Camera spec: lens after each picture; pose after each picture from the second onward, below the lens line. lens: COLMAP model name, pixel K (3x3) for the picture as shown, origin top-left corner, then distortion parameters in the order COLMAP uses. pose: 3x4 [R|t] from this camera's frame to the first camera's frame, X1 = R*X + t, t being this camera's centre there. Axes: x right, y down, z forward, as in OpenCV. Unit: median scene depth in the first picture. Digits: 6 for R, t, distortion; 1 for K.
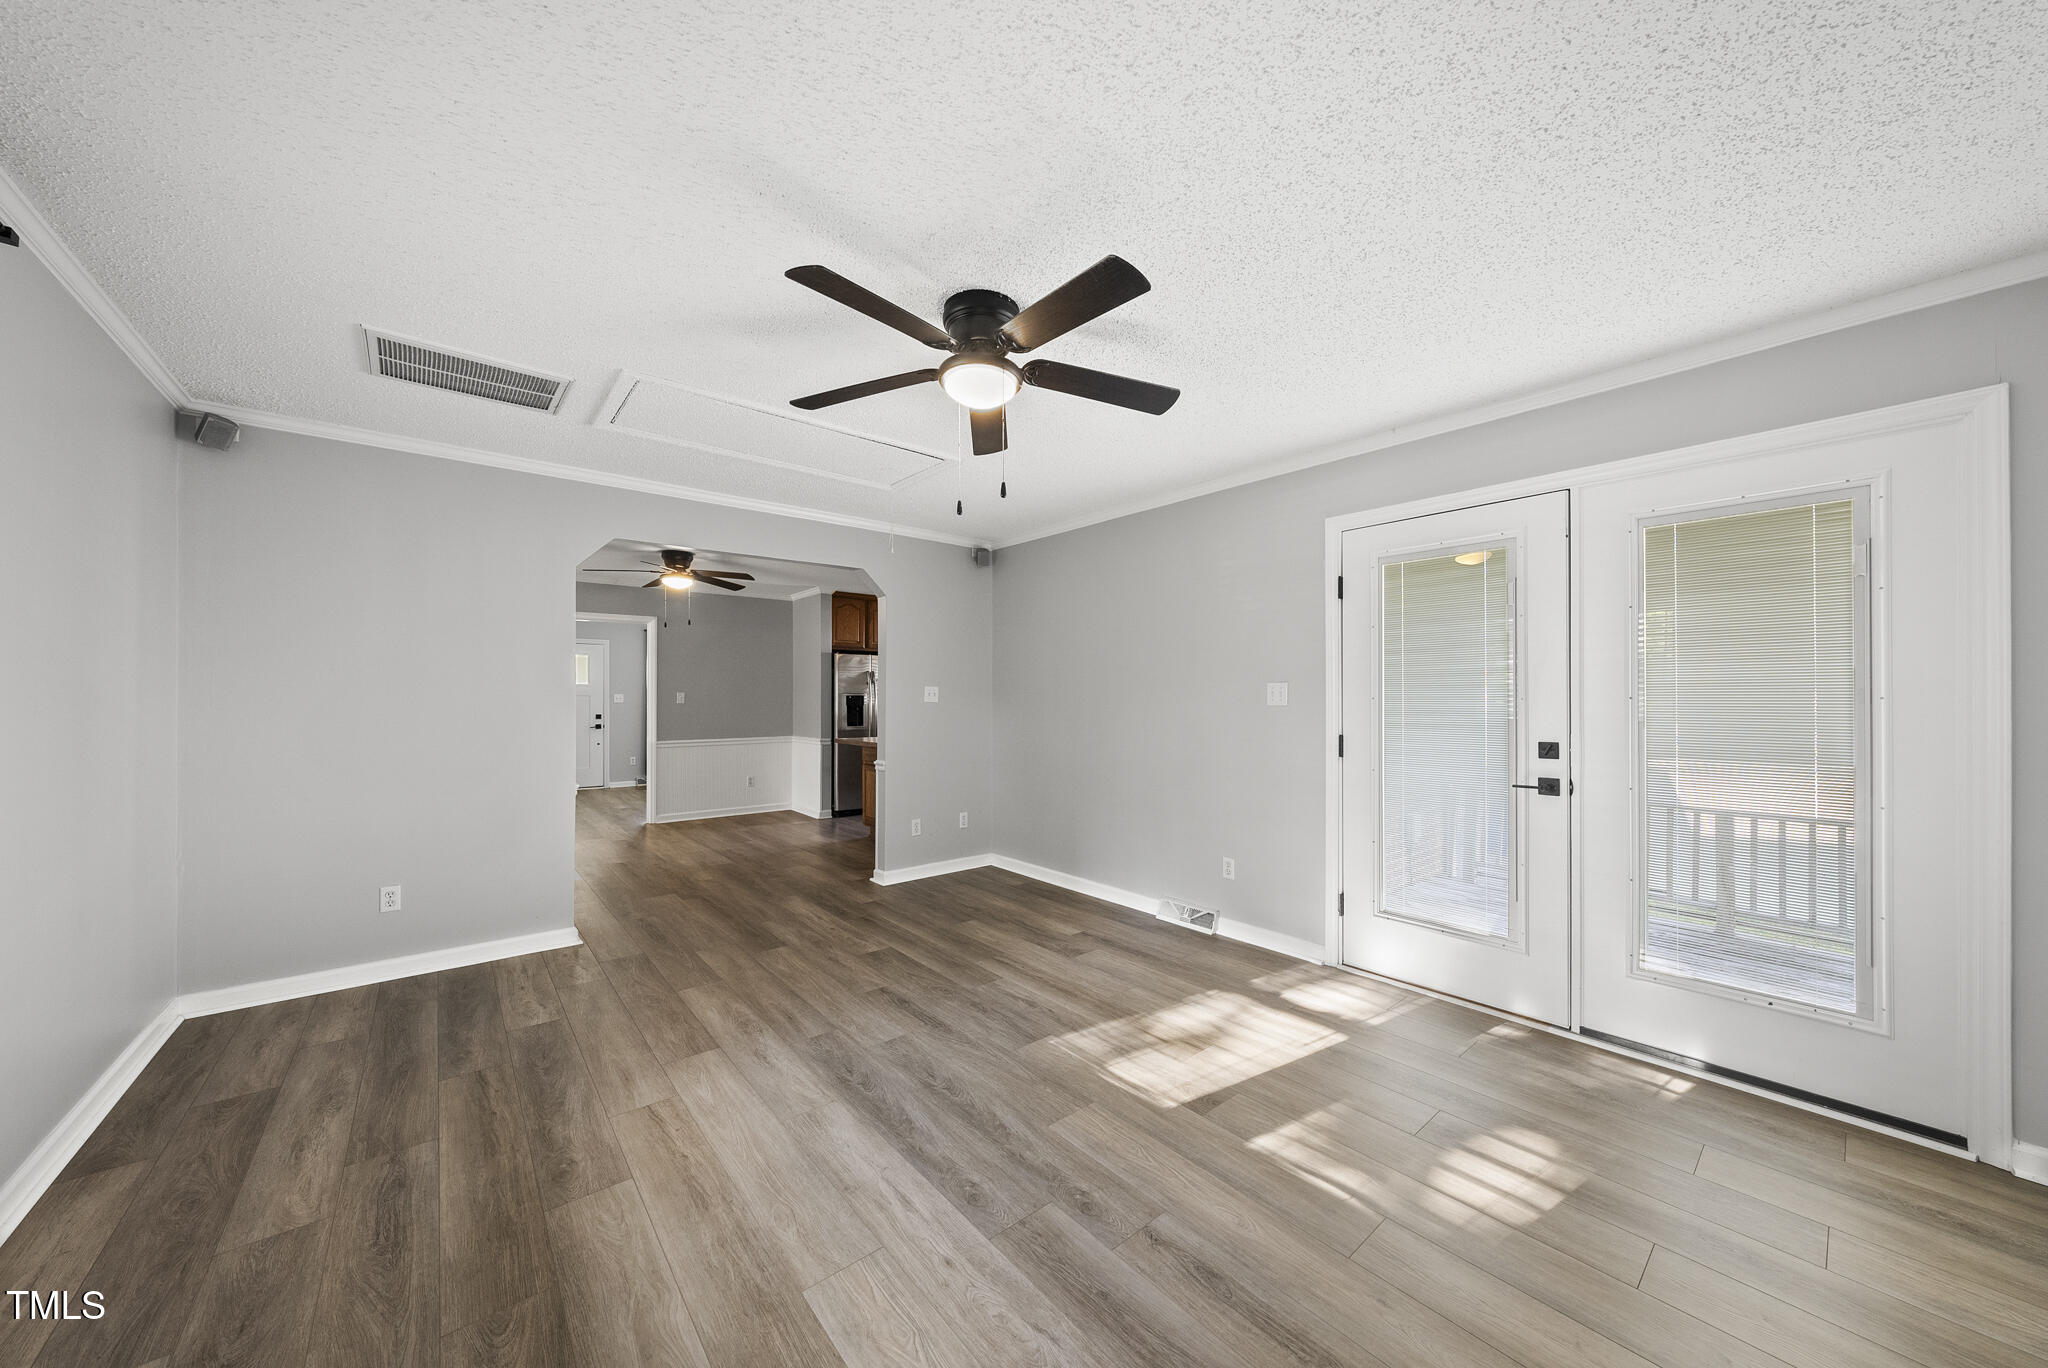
lens RADIAL K [[704.4, 0, 1017.0], [0, 704.4, 687.3], [0, 0, 1]] dist [-0.003424, -0.000121]
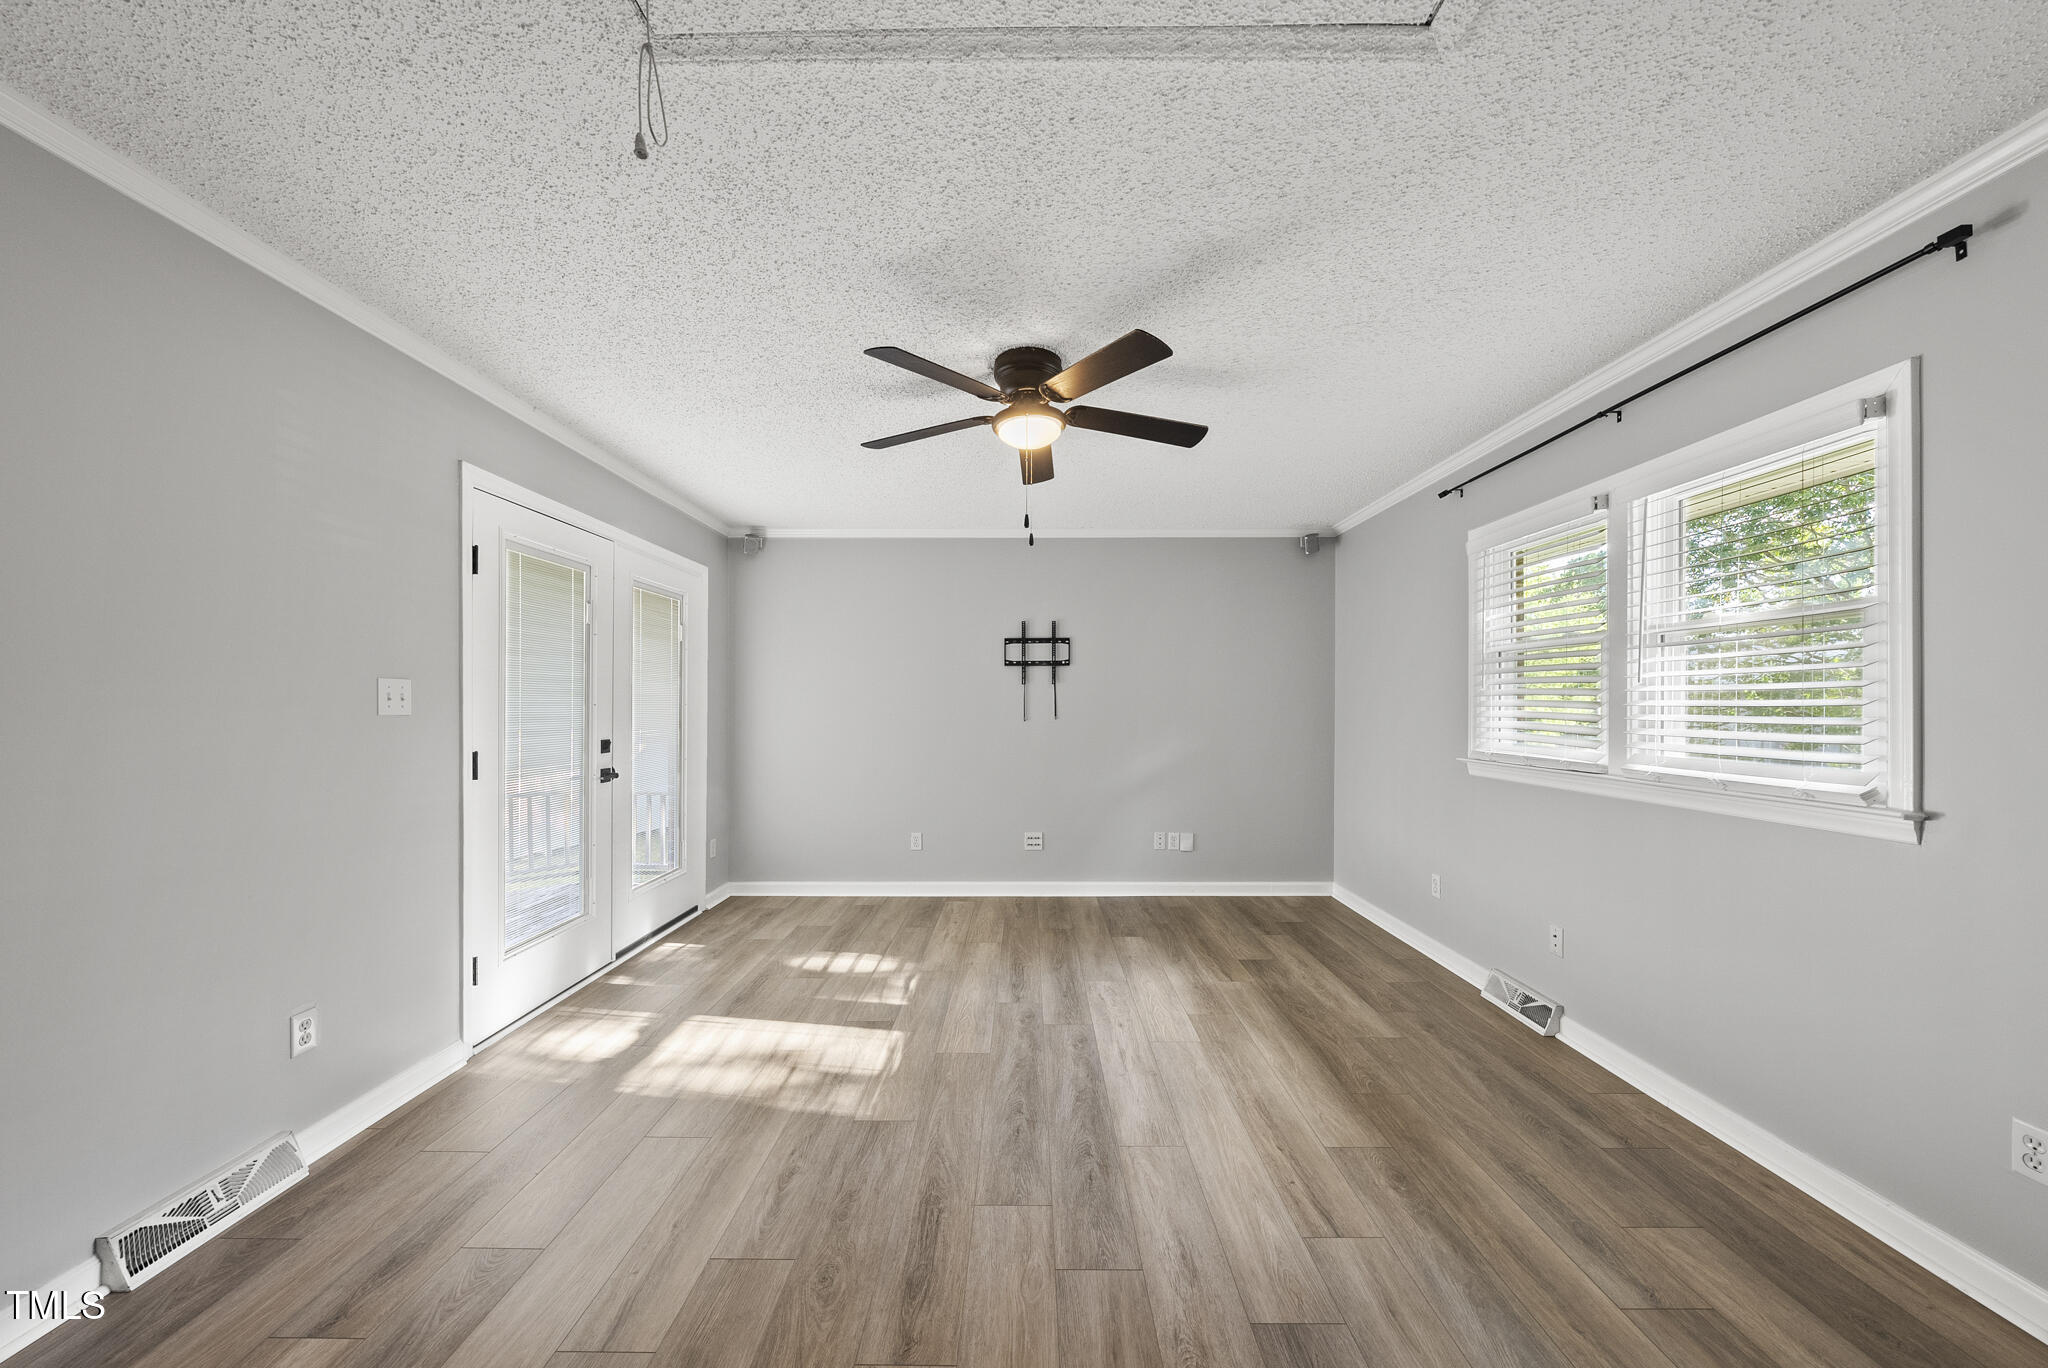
lens RADIAL K [[704.4, 0, 1031.3], [0, 704.4, 702.7], [0, 0, 1]] dist [-0.003424, -0.000121]
pose [[-0.774337, 0.000832, 0.632773, -0.765518], [-0.012005, 0.999800, -0.016005, 0.027938], [-0.632660, -0.019989, -0.774172, 1.854399]]
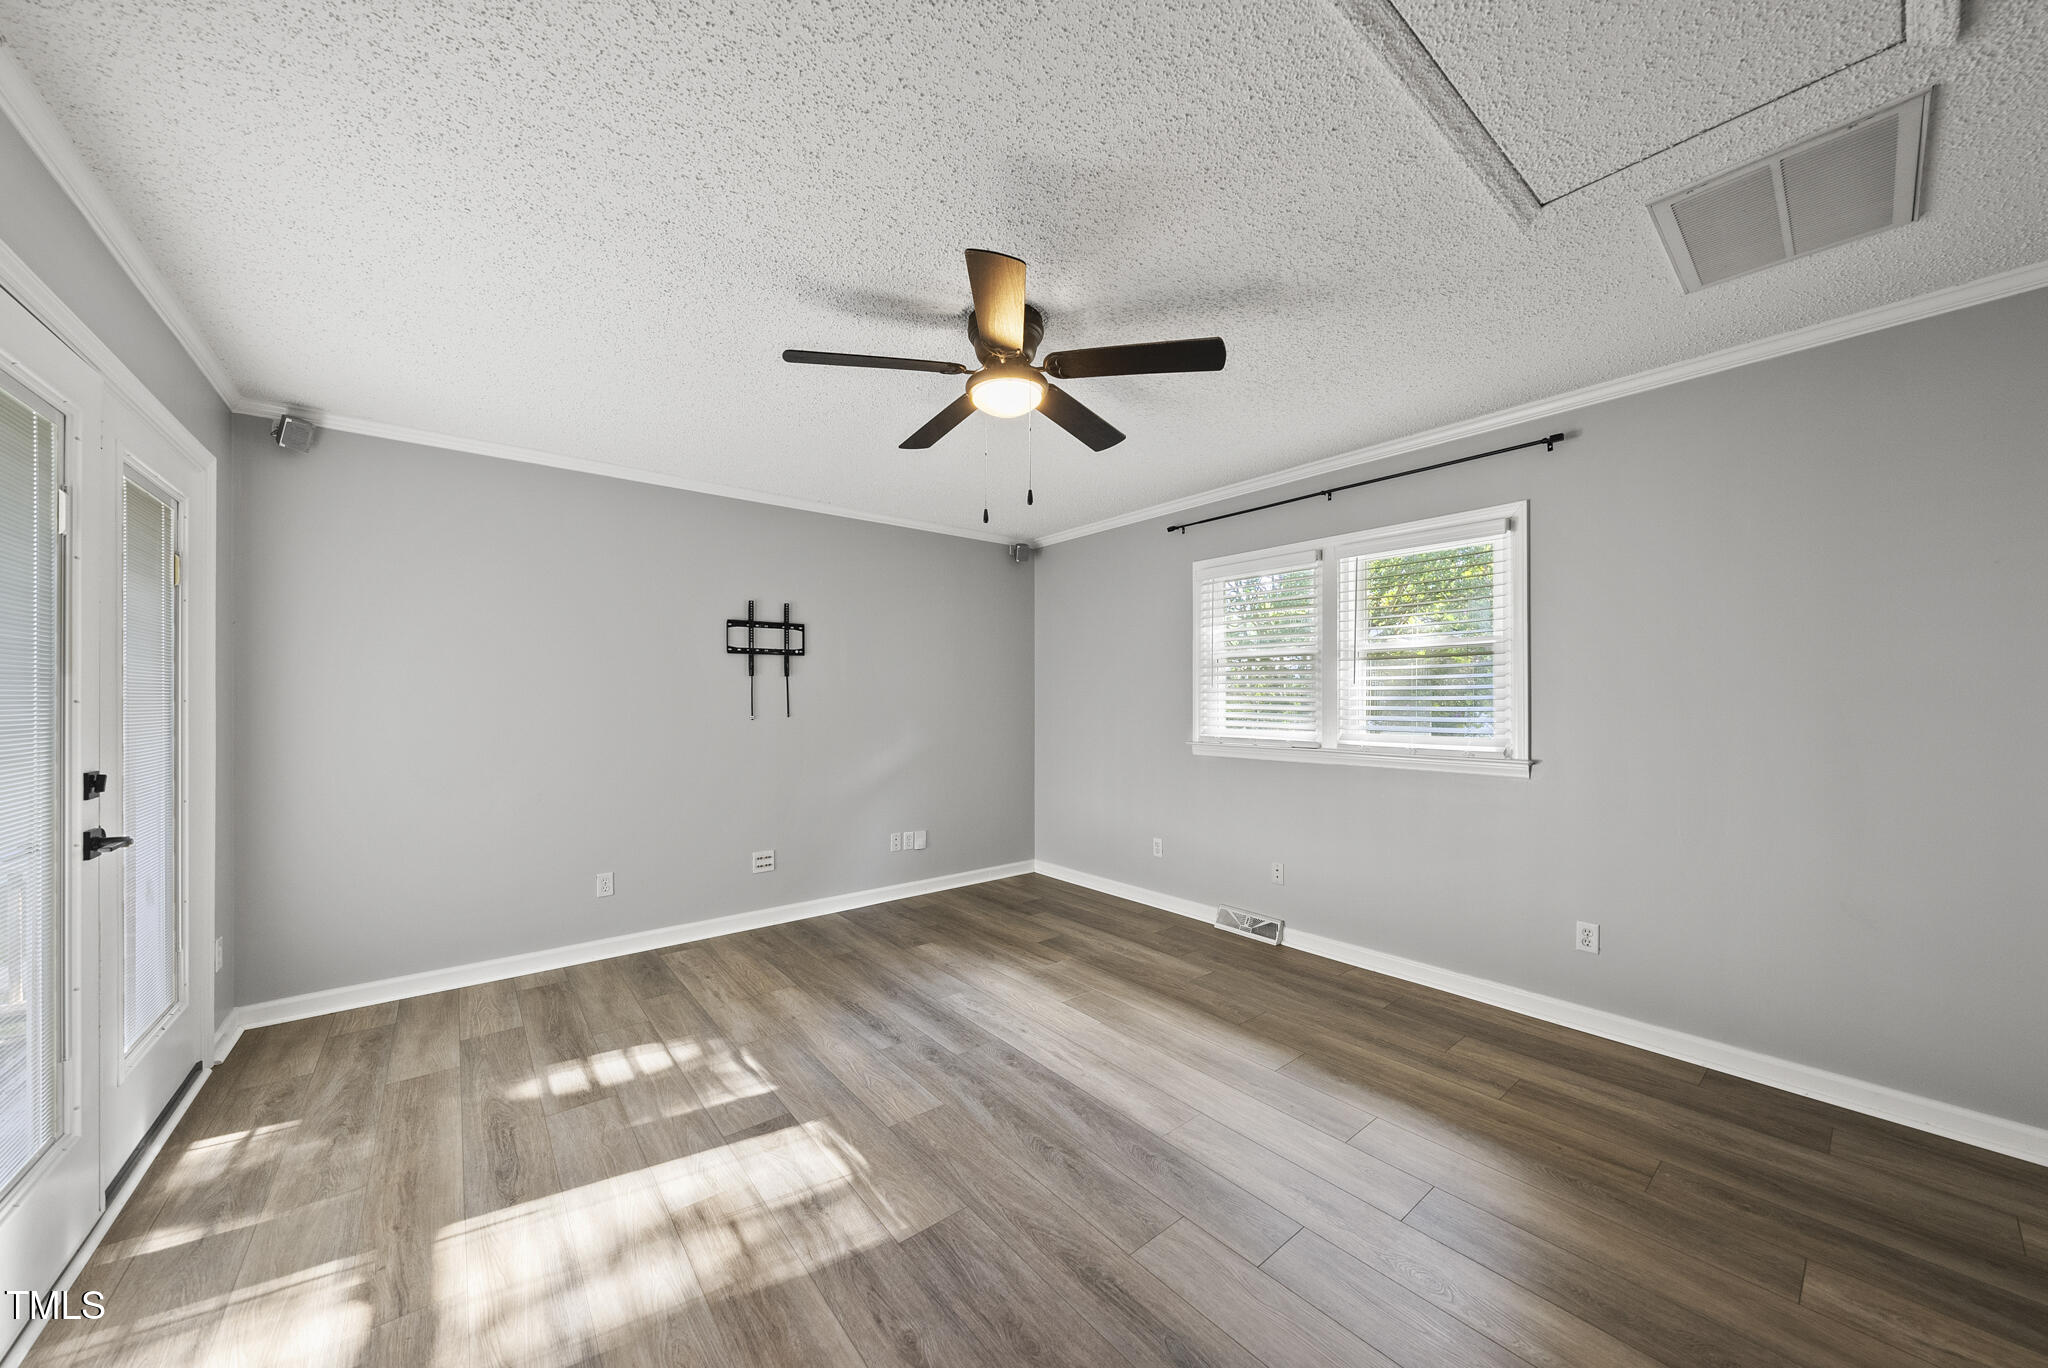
lens RADIAL K [[704.4, 0, 1021.0], [0, 704.4, 700.1], [0, 0, 1]] dist [-0.003424, -0.000121]
pose [[-0.999955, 0.000500, 0.009438, -0.079505], [0.000330, 0.999838, -0.018014, 0.031966], [-0.009445, -0.018010, -0.999793, 2.001648]]
